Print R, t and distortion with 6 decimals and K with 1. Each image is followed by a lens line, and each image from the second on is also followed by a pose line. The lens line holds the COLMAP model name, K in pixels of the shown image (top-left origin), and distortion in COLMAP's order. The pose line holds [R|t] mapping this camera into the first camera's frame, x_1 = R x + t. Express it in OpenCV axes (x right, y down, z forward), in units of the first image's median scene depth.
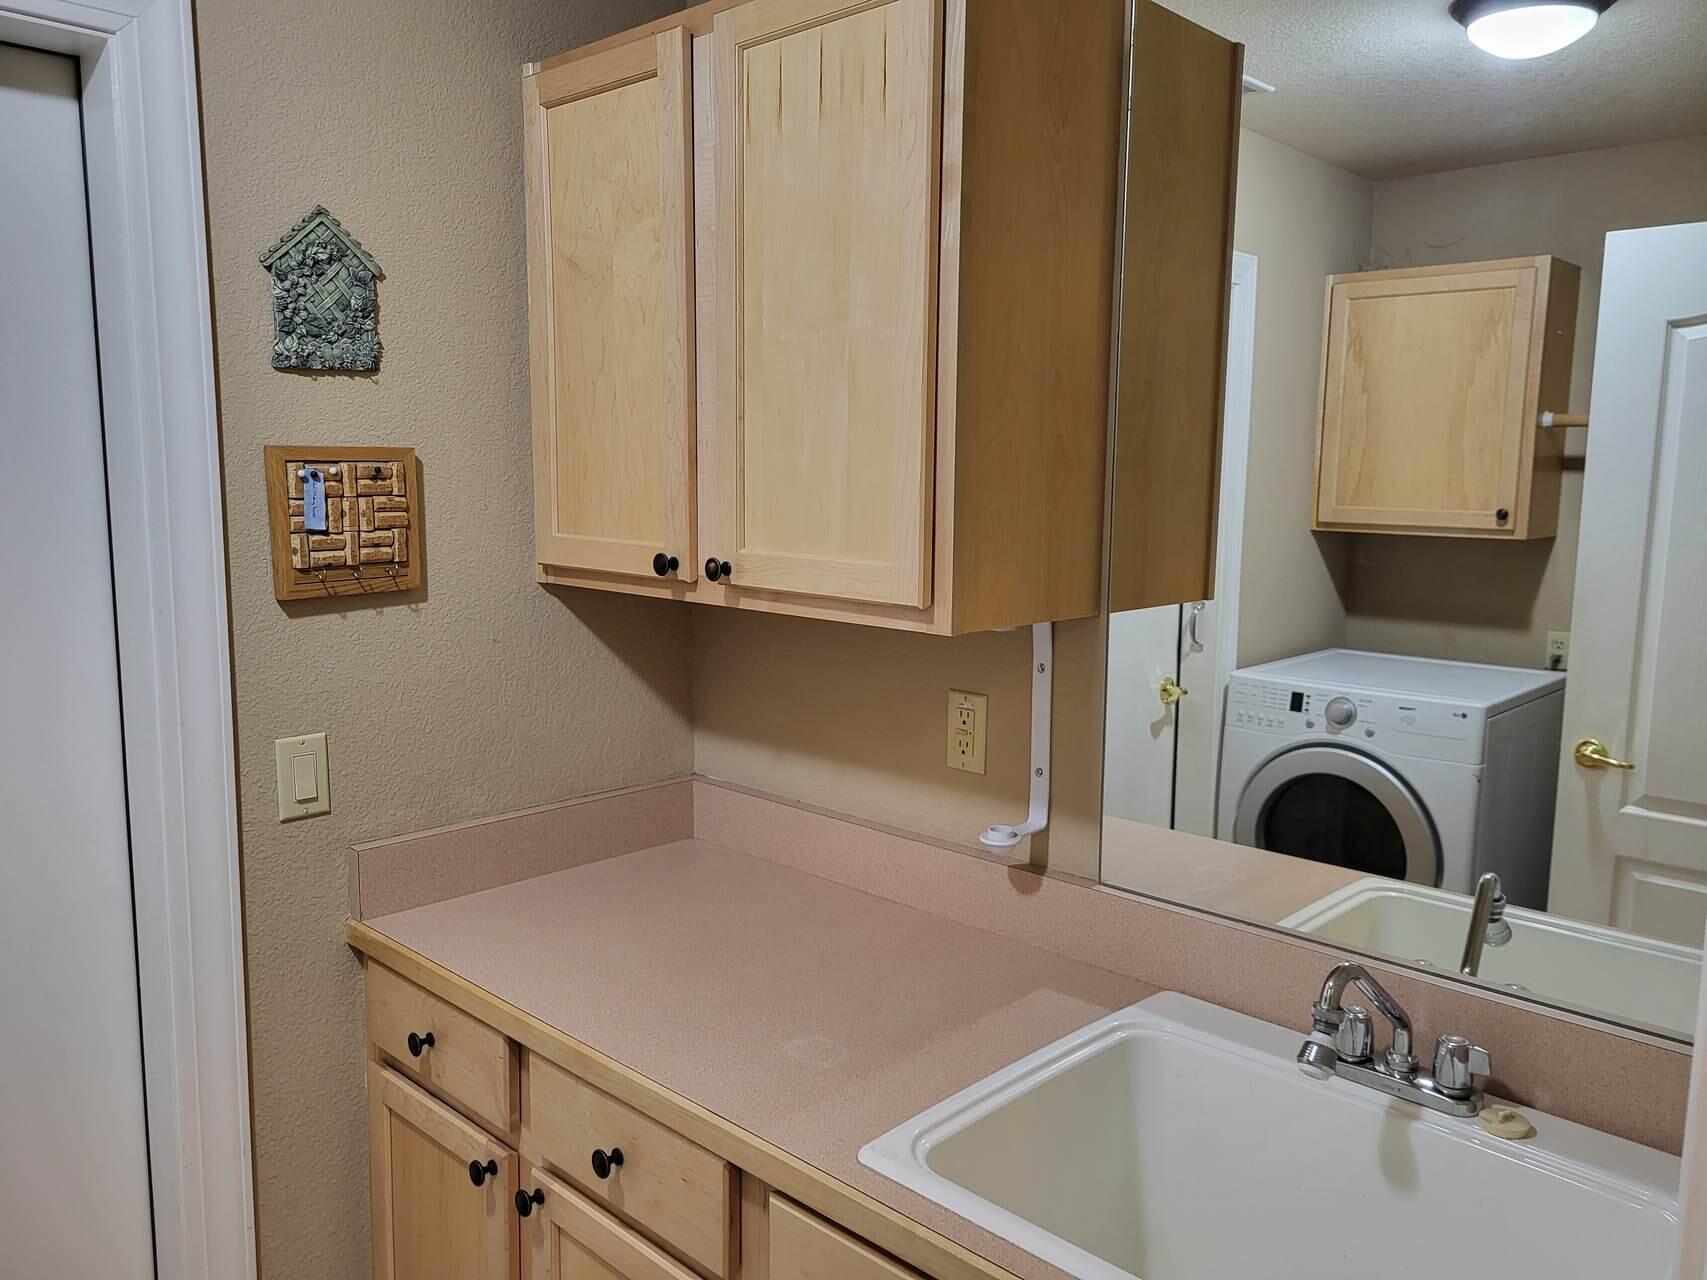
lens RADIAL K [[1277.1, 0, 853.5], [0, 1277.1, 640.0], [0, 0, 1]] dist [0.029966, -0.038457]
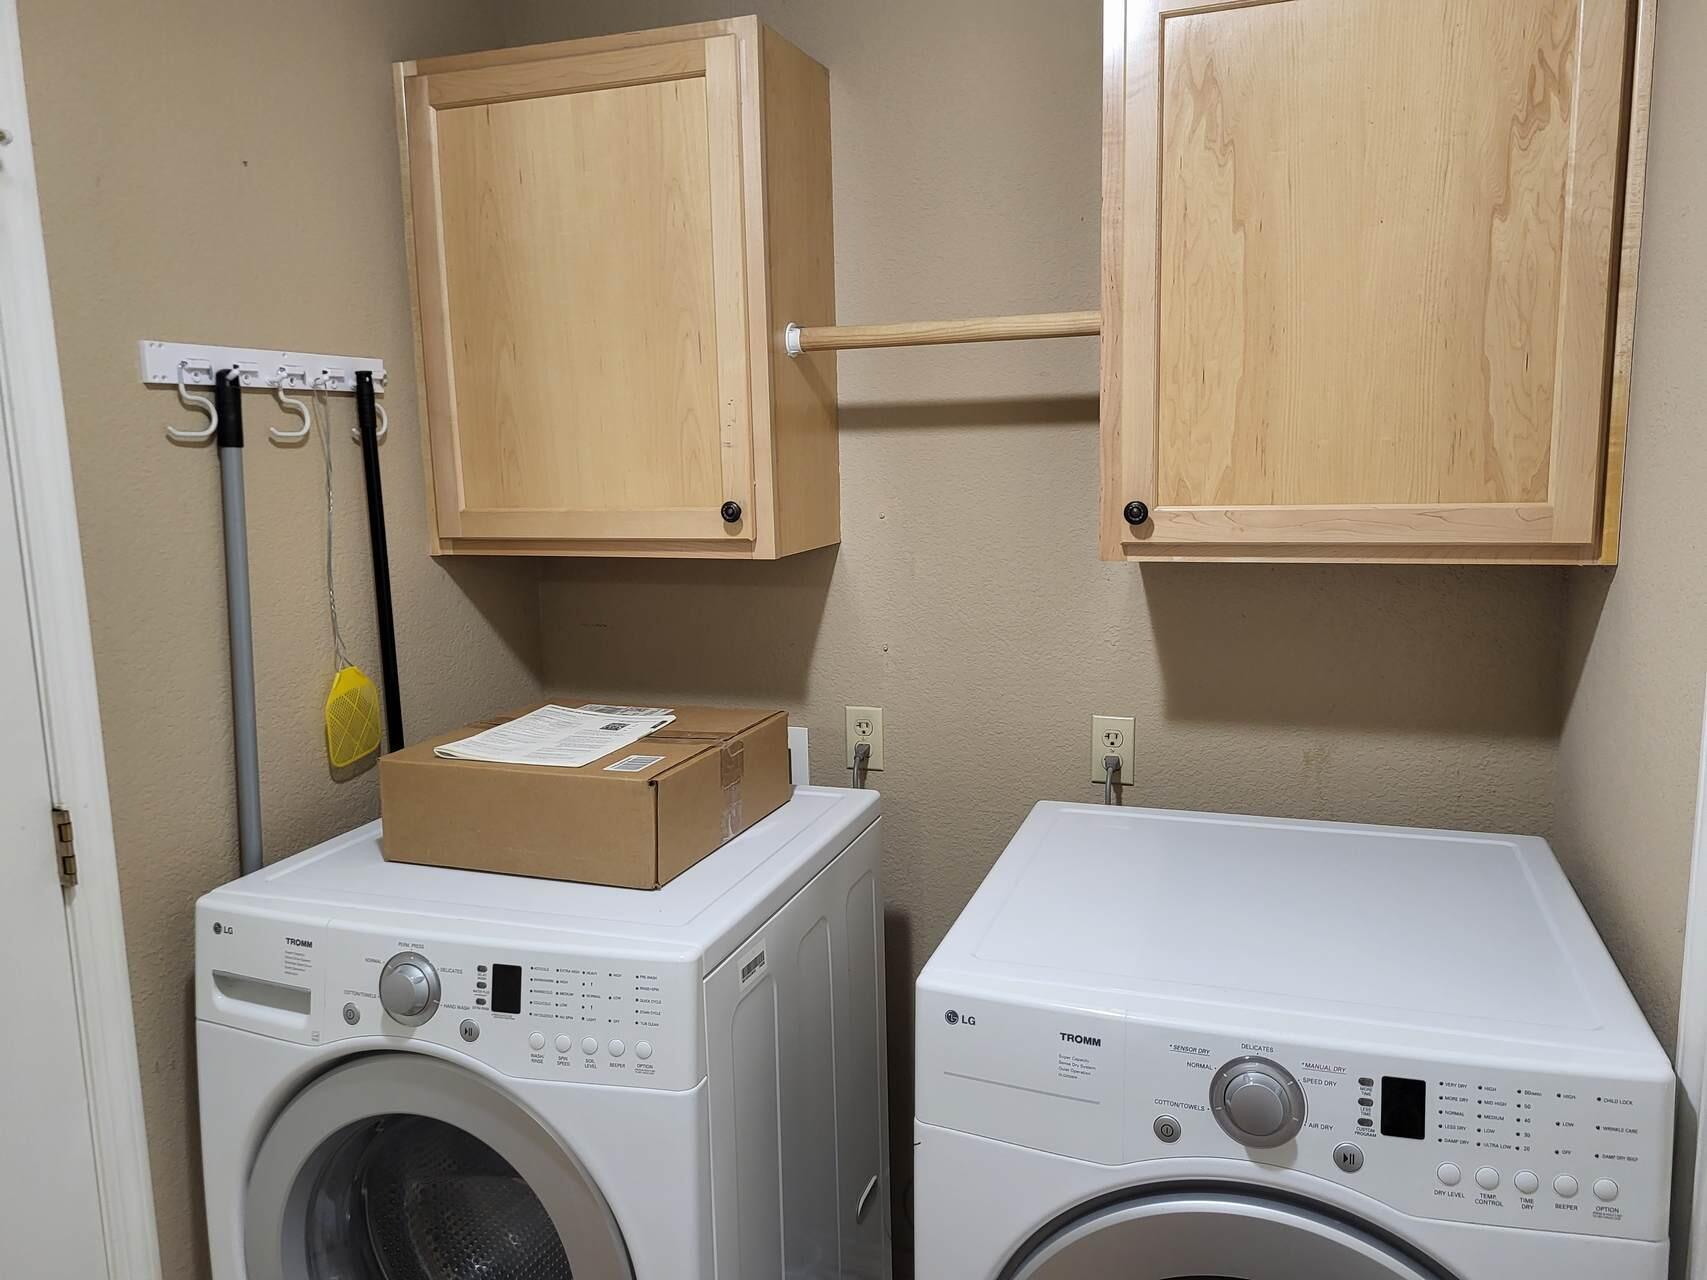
lens RADIAL K [[1277.1, 0, 853.5], [0, 1277.1, 640.0], [0, 0, 1]] dist [0.029966, -0.038457]
pose [[0.901105, -0.098540, 0.422256, 0.325363], [0.097548, 0.994941, 0.024015, -0.053435], [-0.422486, 0.019551, 0.906158, 0.509516]]
